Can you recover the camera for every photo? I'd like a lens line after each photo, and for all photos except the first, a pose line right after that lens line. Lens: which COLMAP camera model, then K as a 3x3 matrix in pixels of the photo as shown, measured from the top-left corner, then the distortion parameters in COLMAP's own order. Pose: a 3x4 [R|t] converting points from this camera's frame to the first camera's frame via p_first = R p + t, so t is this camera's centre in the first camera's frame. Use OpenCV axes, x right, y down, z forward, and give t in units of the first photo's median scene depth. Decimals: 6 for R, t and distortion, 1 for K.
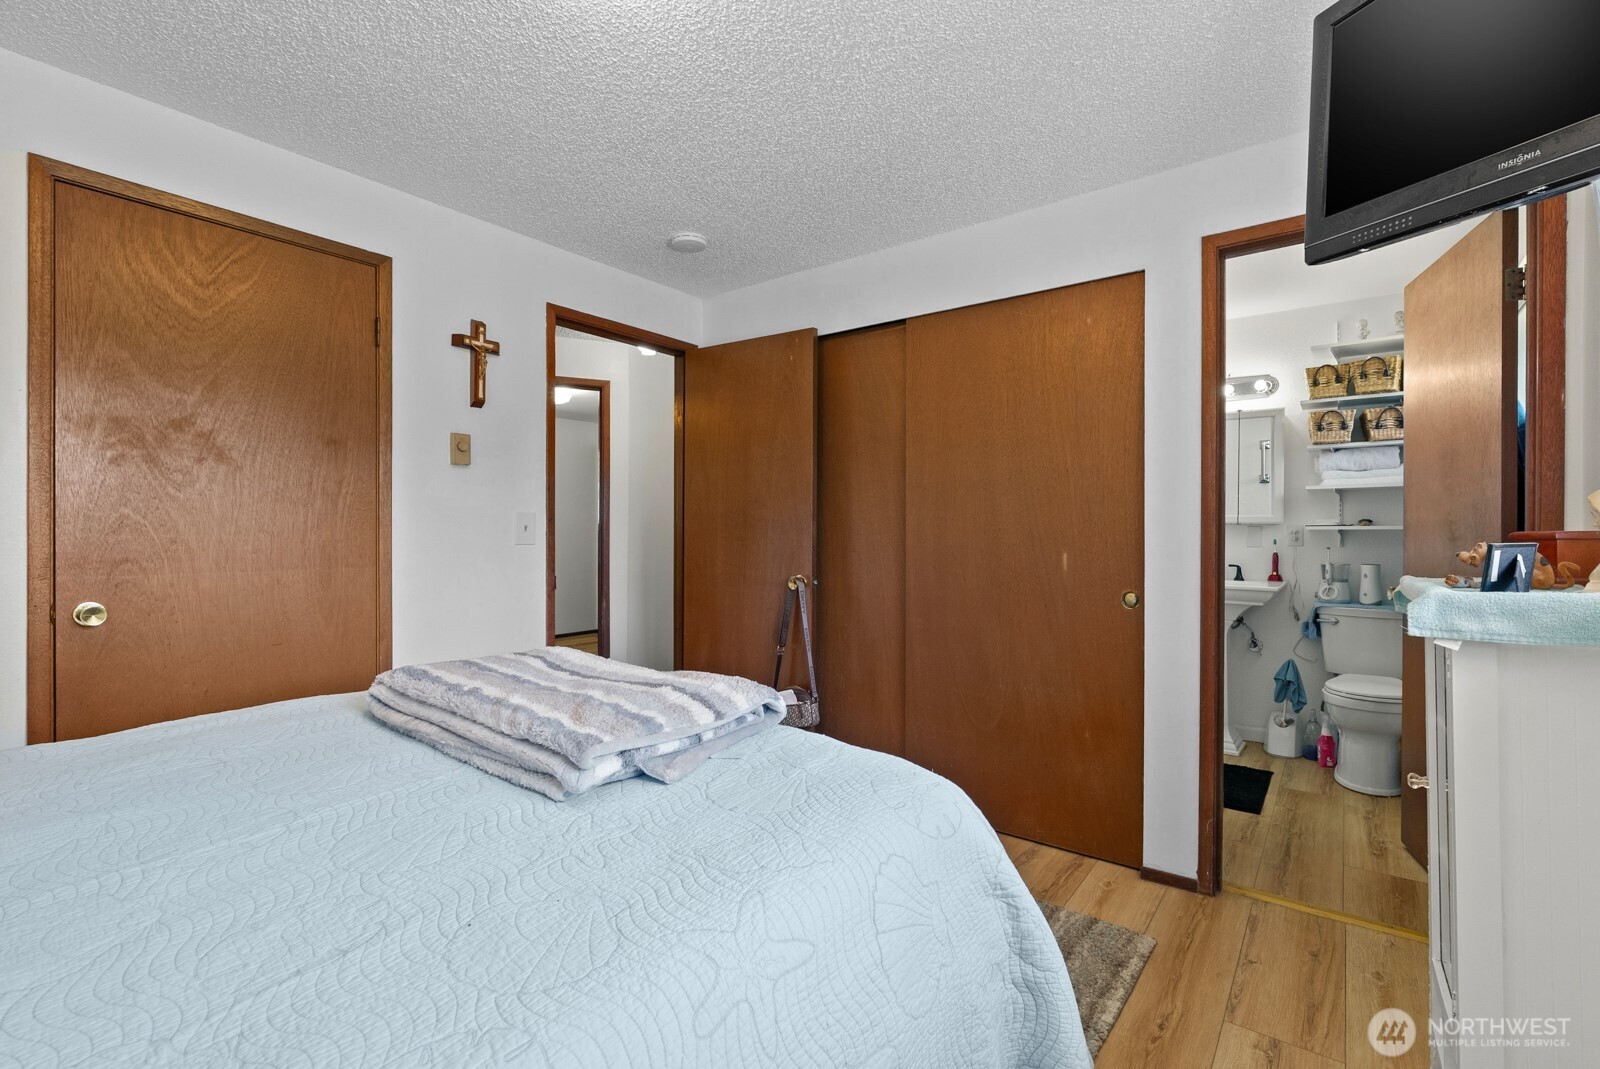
lens RADIAL K [[714.6, 0, 801.8], [0, 714.6, 532.2], [0, 0, 1]] dist [0.005183, 0.000305]
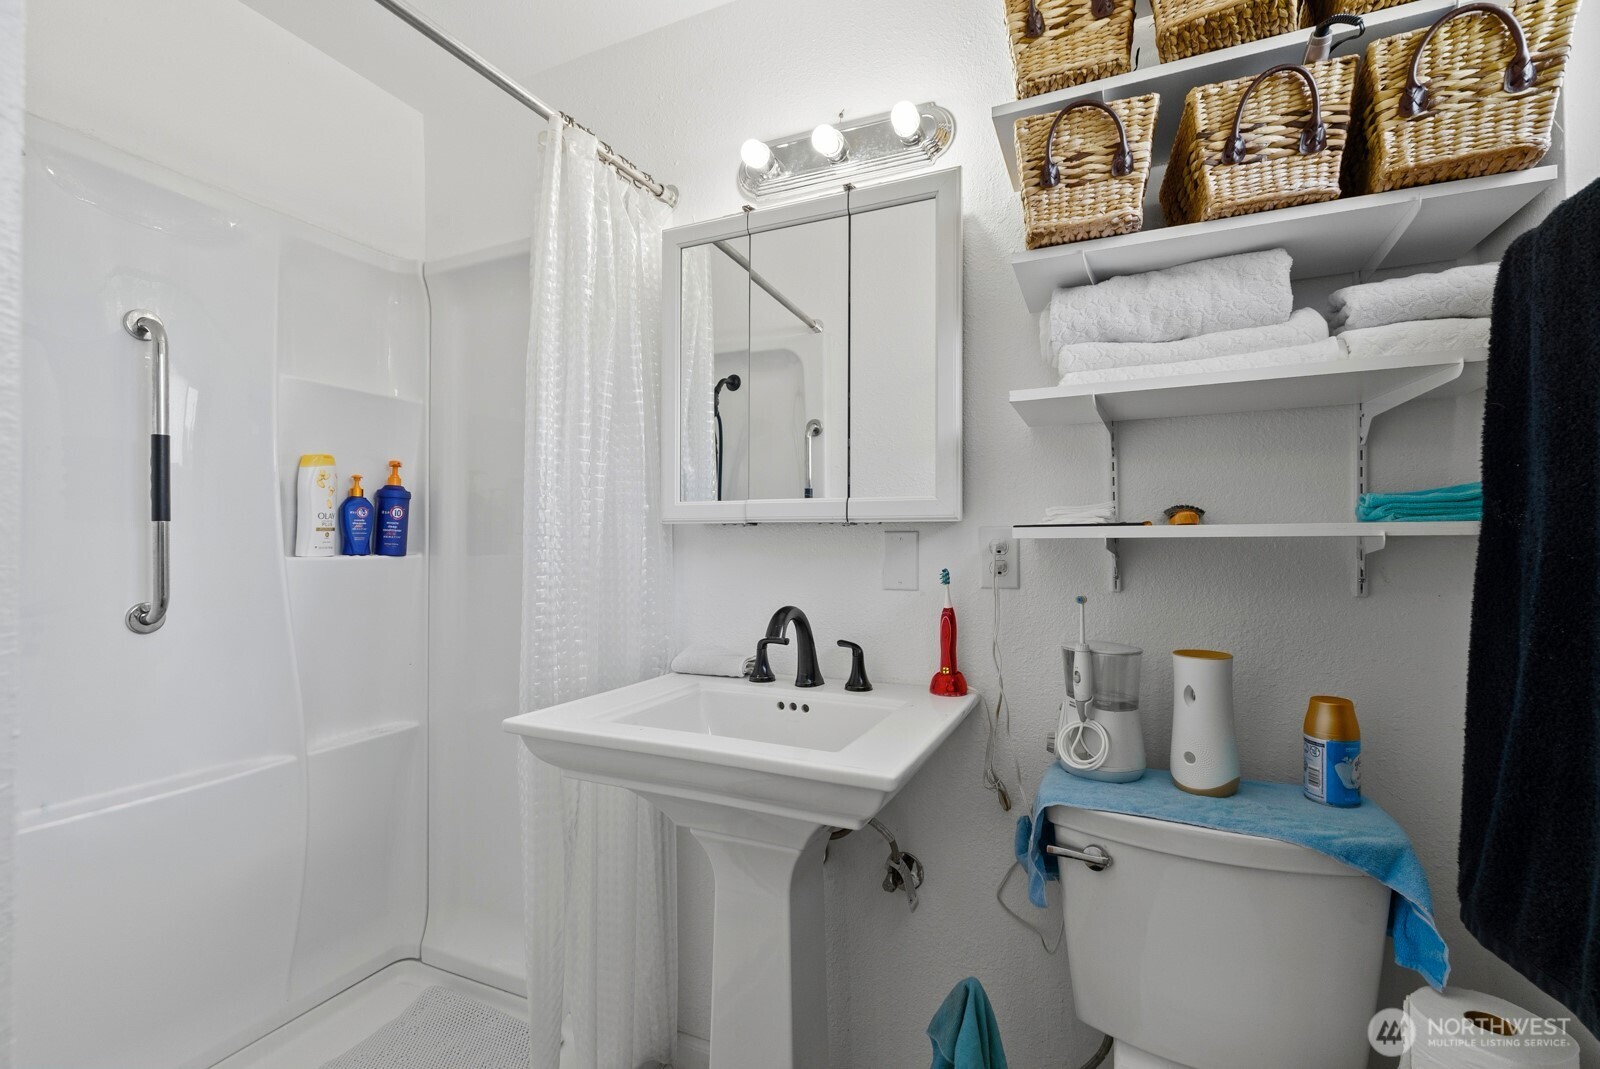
lens RADIAL K [[714.6, 0, 799.6], [0, 714.6, 535.4], [0, 0, 1]] dist [0.005183, 0.000305]
pose [[0.973840, -0.005275, 0.227175, 0.542304], [0.008371, 0.999885, -0.012669, -0.002167], [-0.227082, 0.014240, 0.973772, 0.721210]]
